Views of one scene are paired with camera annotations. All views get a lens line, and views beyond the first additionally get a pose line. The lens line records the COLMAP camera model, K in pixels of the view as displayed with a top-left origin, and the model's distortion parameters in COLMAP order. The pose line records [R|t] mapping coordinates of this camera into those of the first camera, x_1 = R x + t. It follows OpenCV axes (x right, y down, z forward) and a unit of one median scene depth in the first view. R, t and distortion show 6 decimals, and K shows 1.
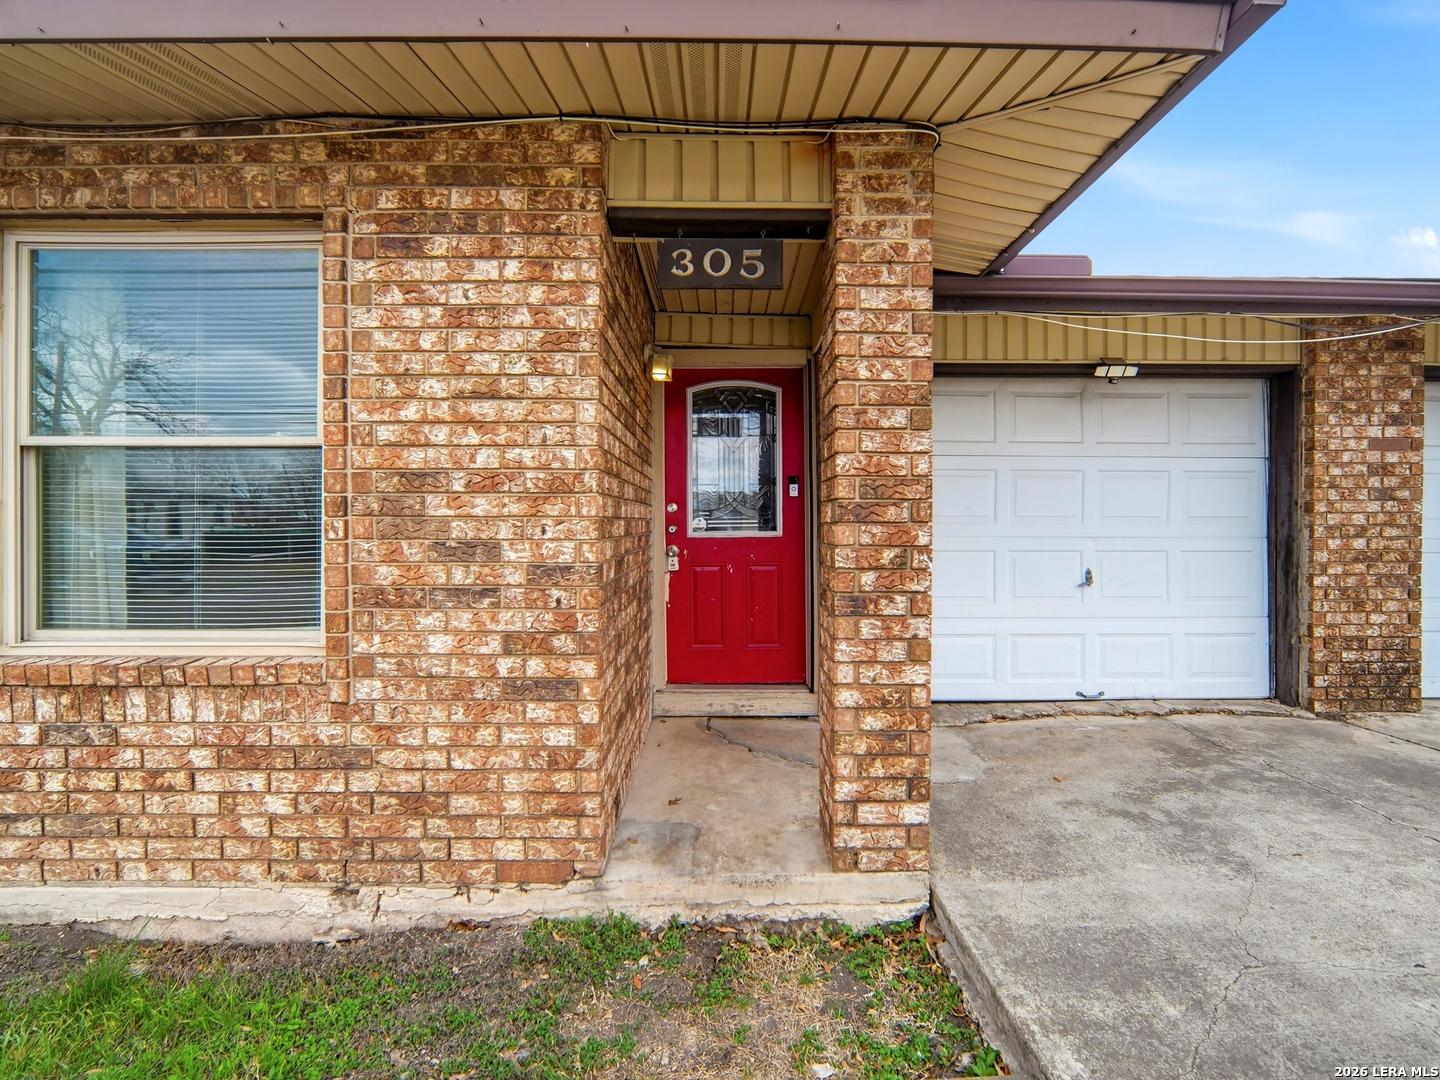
lens RADIAL K [[639.9, 0, 723.3], [0, 639.9, 532.9], [0, 0, 1]] dist [-0.021965, 0.004858]
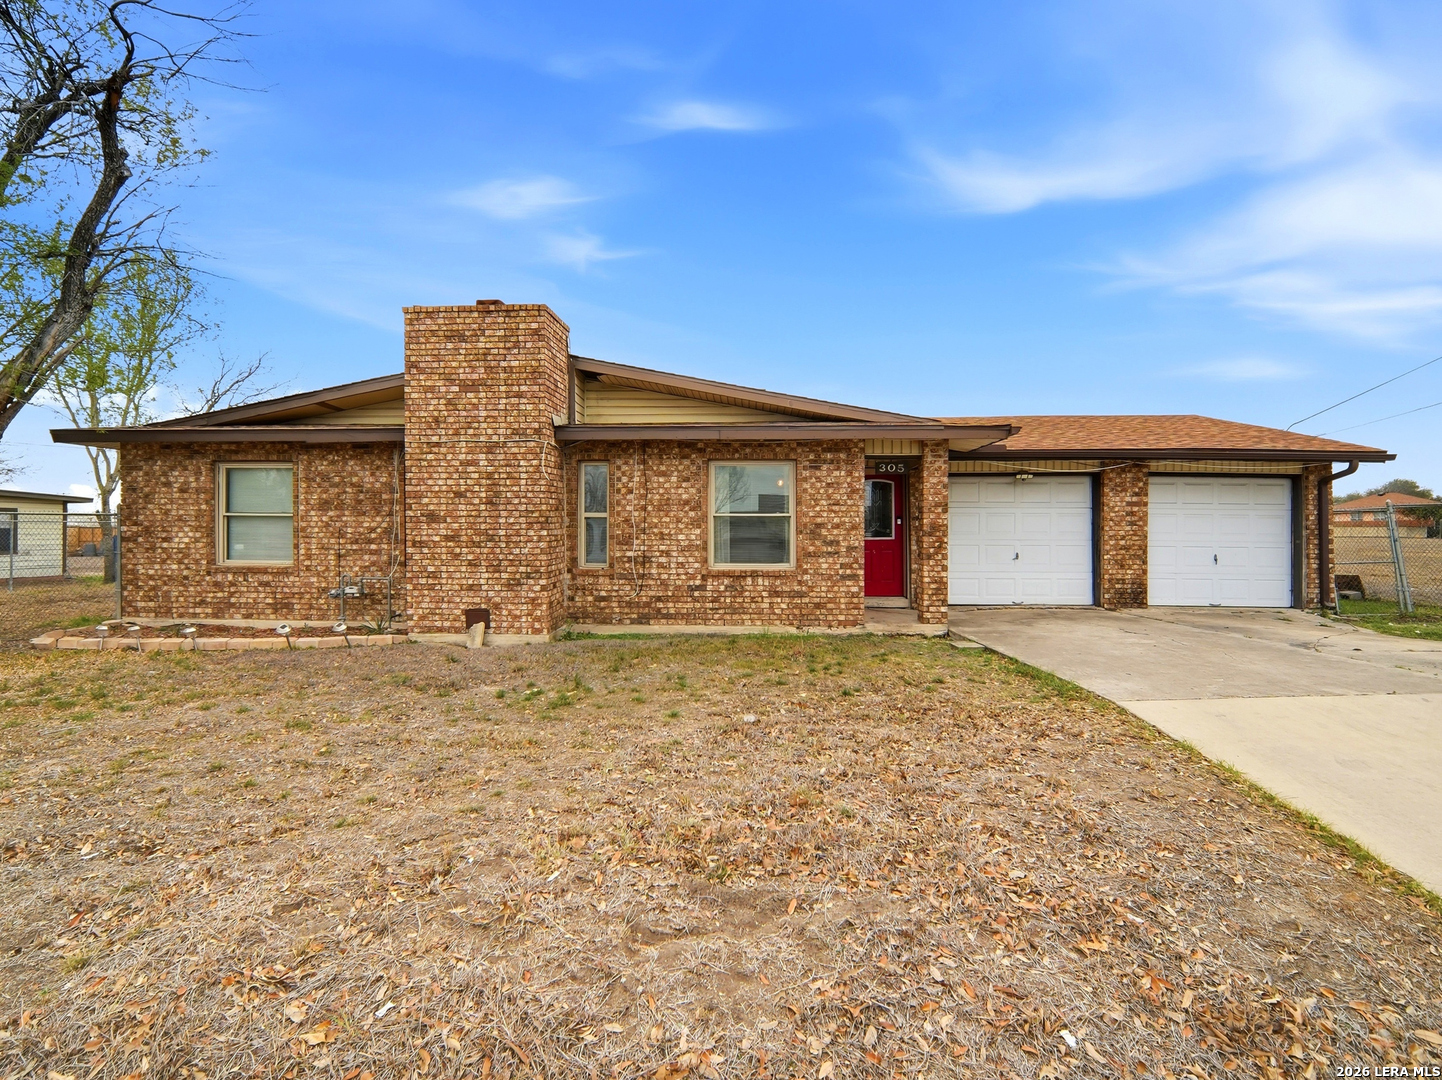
lens RADIAL K [[640.7, 0, 724.3], [0, 640.7, 532.9], [0, 0, 1]] dist [-0.021965, 0.004858]
pose [[0.998292, 0.000871, -0.058407, -0.841222], [-0.001070, 0.999994, -0.003385, -0.021313], [0.058404, 0.003441, 0.998287, -3.088293]]
